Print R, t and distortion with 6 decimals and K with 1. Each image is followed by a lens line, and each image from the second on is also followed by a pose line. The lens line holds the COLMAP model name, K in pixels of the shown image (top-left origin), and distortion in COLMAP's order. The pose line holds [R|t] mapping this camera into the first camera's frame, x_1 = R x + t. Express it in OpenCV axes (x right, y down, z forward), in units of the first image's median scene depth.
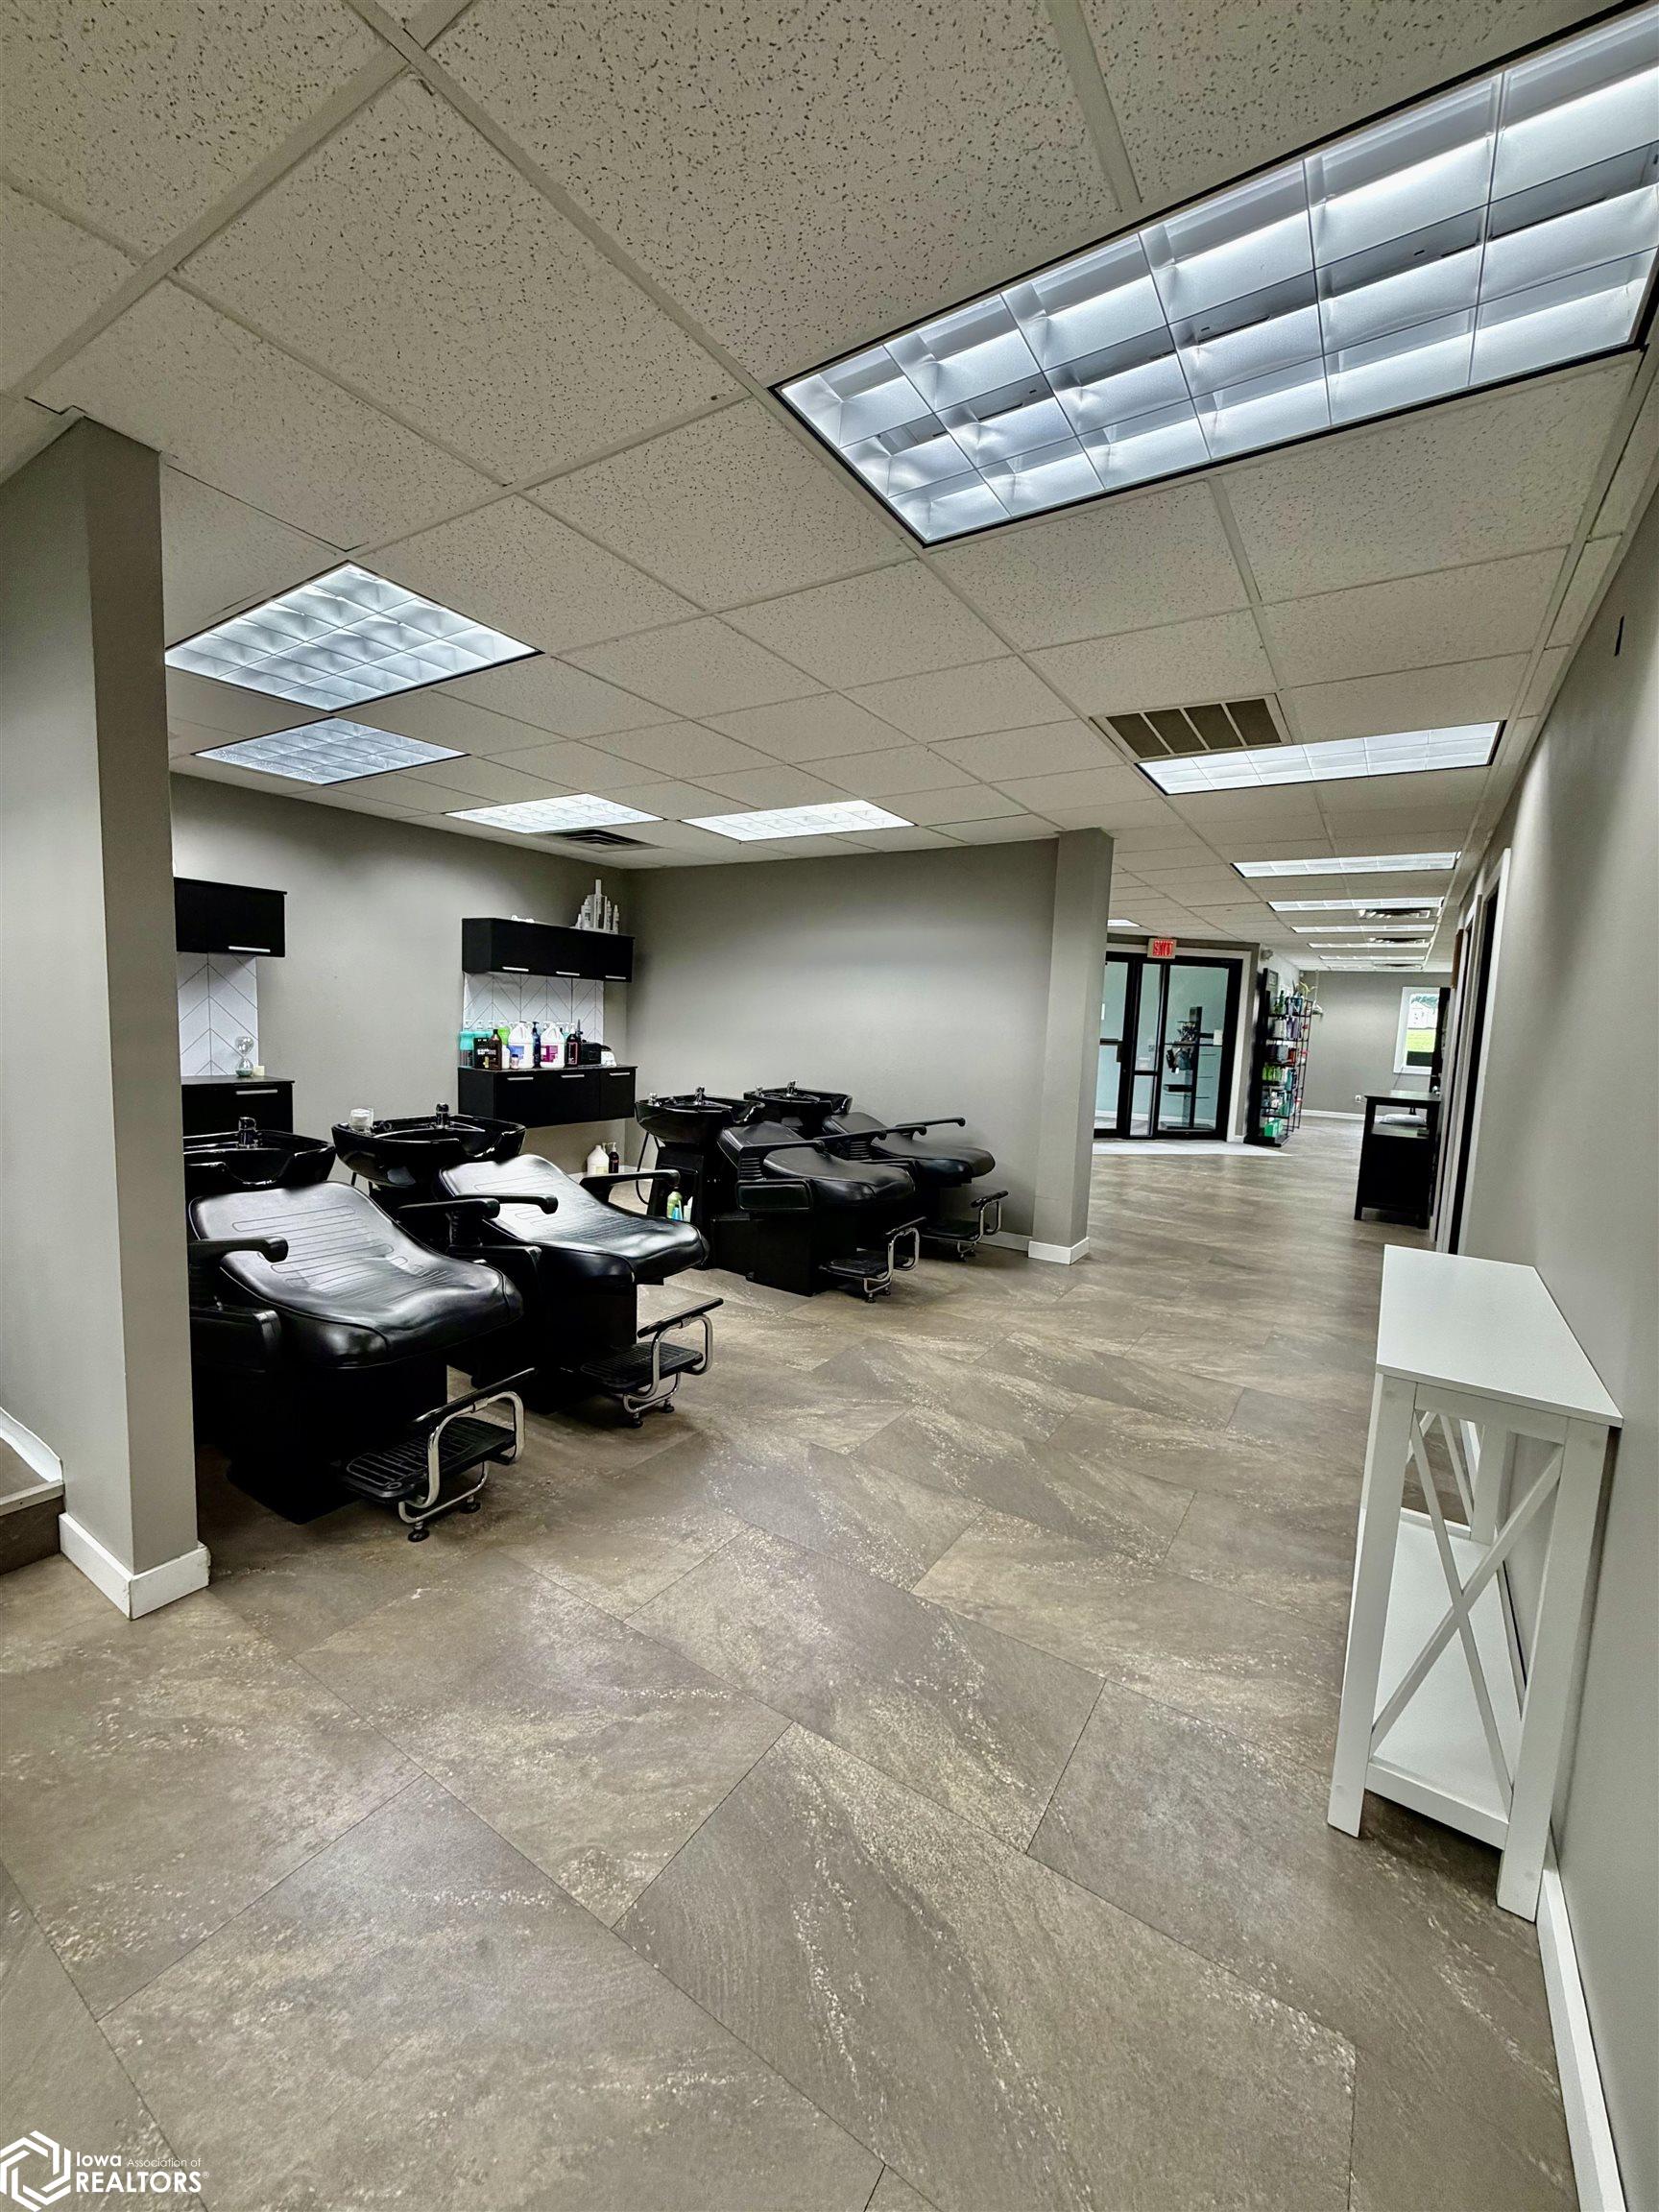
lens RADIAL K [[879.4, 0, 828.9], [0, 879.4, 1102.2], [0, 0, 1]] dist [-0.000171, -0.000118]
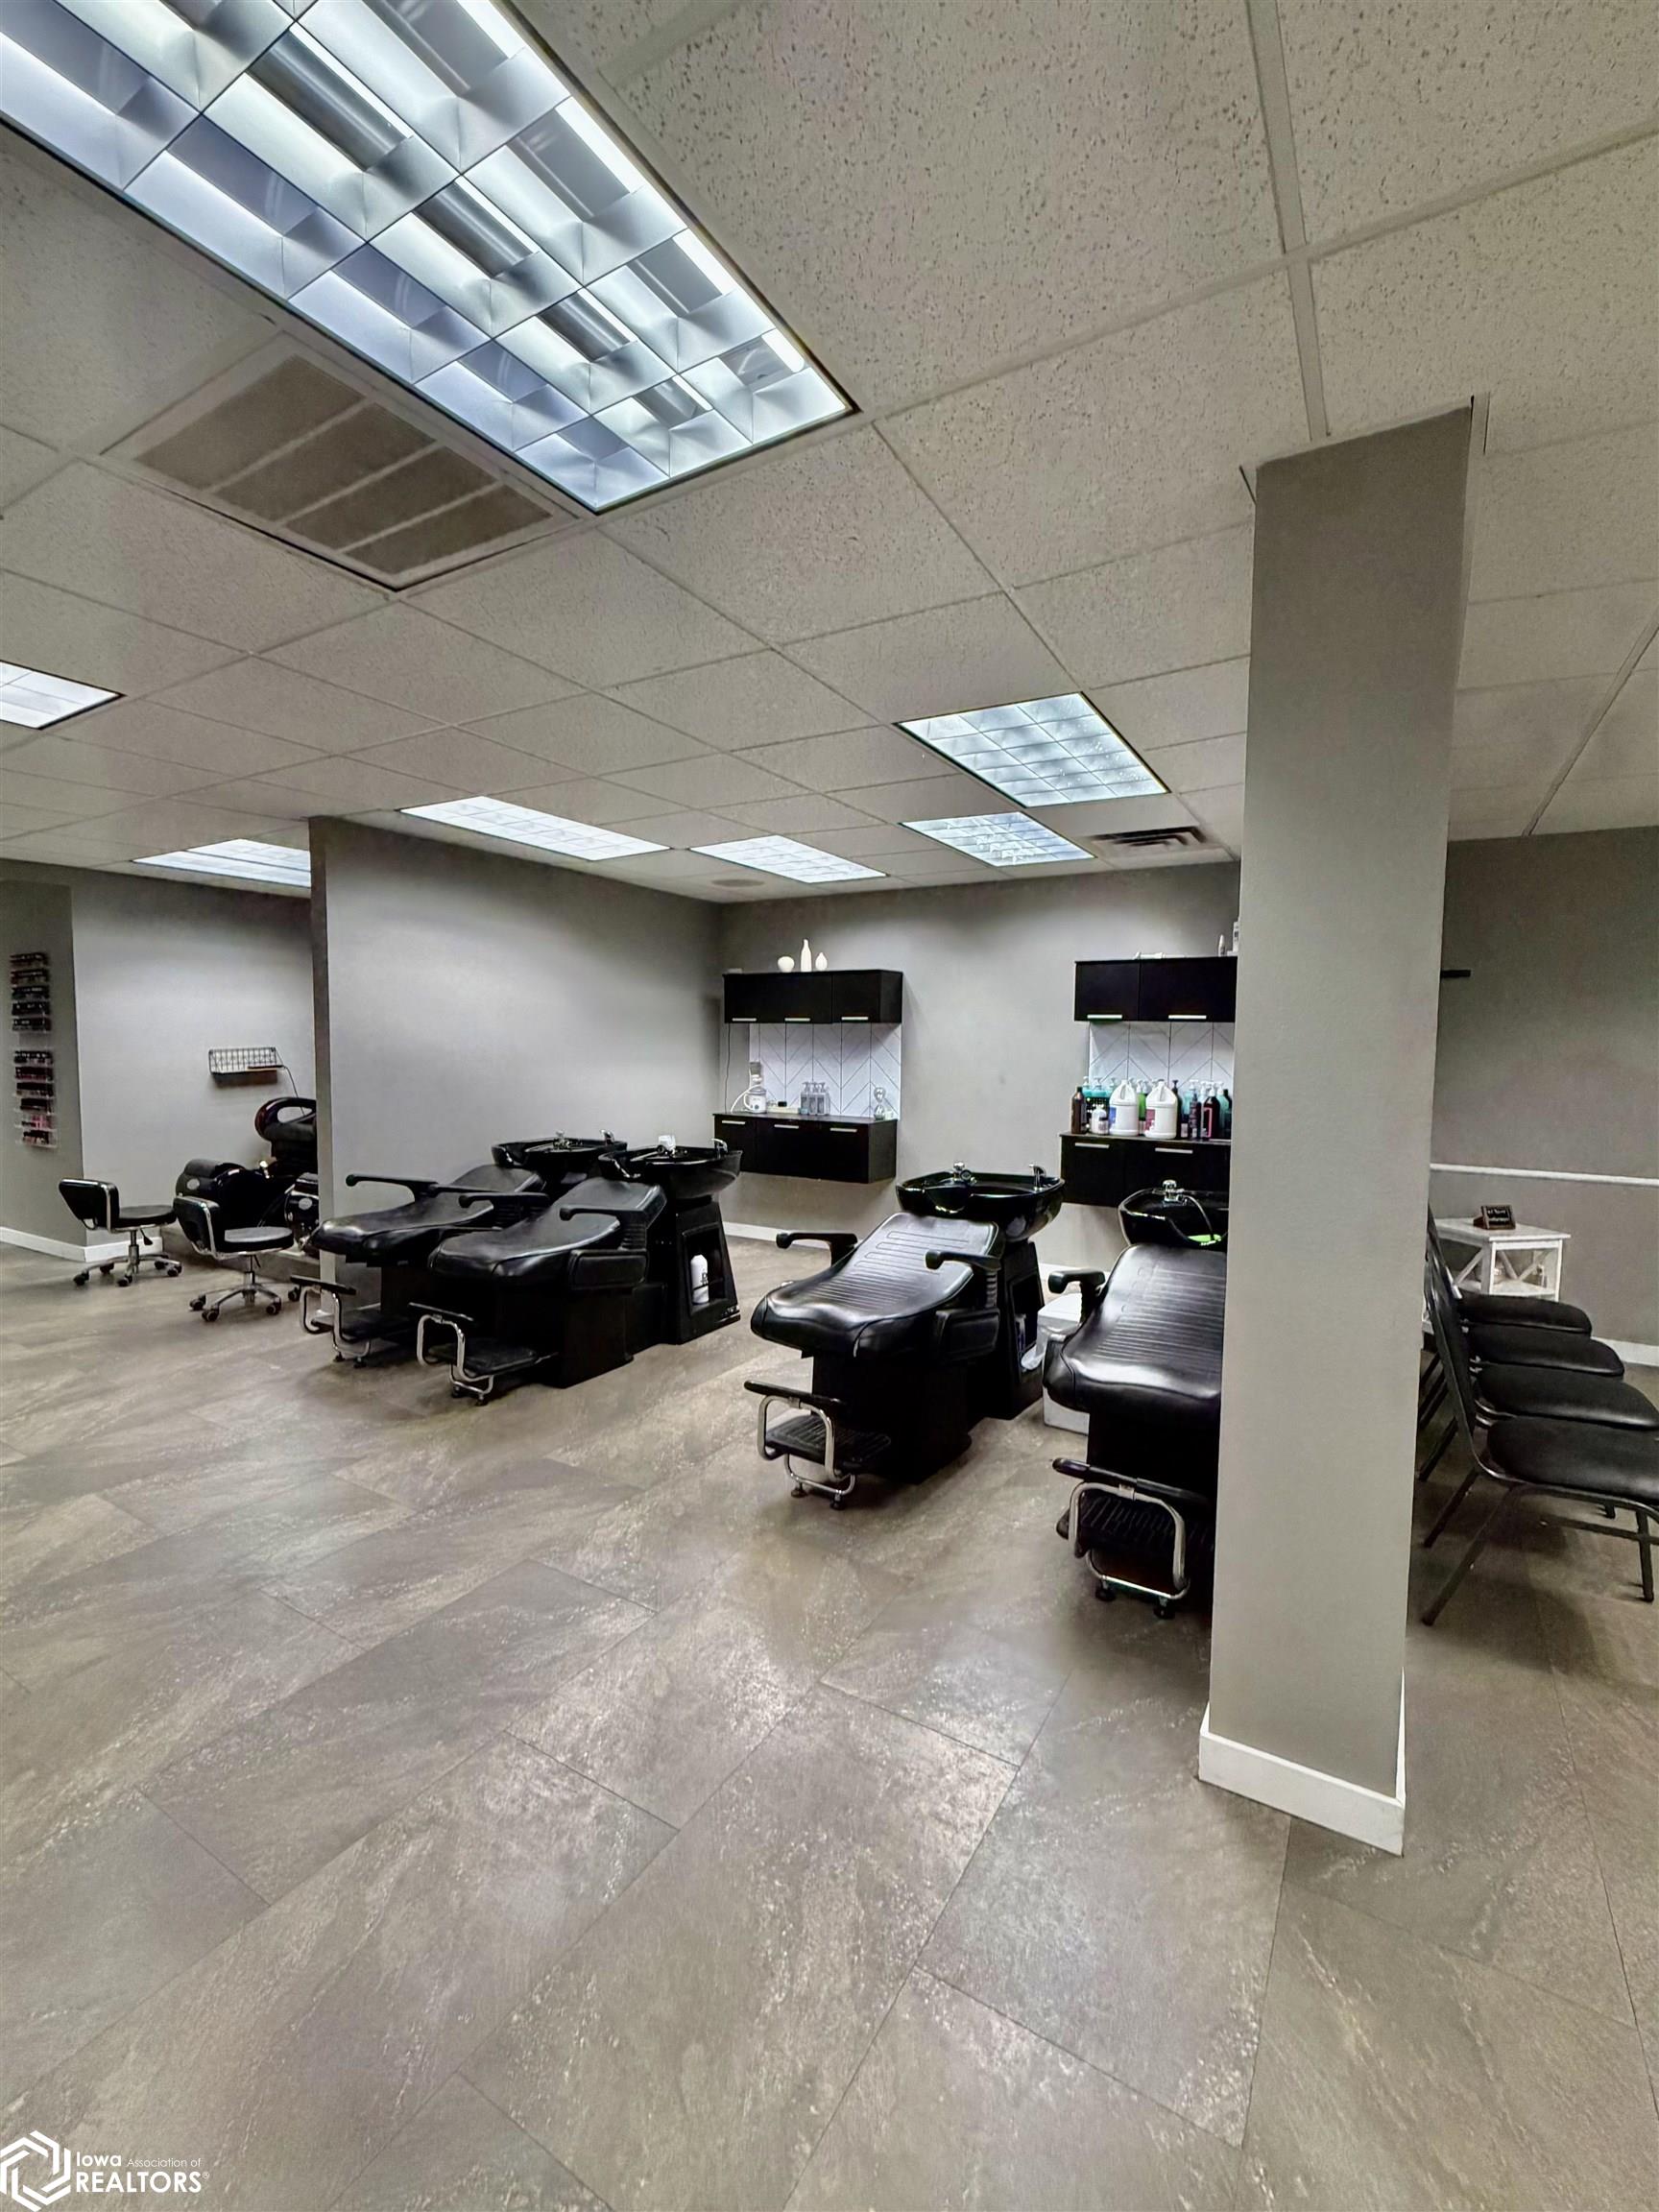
lens RADIAL K [[954.7, 0, 830.0], [0, 954.7, 1108.1], [0, 0, 1]] dist [0.002299, 0.000314]
pose [[0.029866, 0.027129, -0.999186, 0.707887], [-0.109179, 0.993739, 0.023717, -0.072558], [0.993573, 0.108381, 0.032641, 0.921692]]
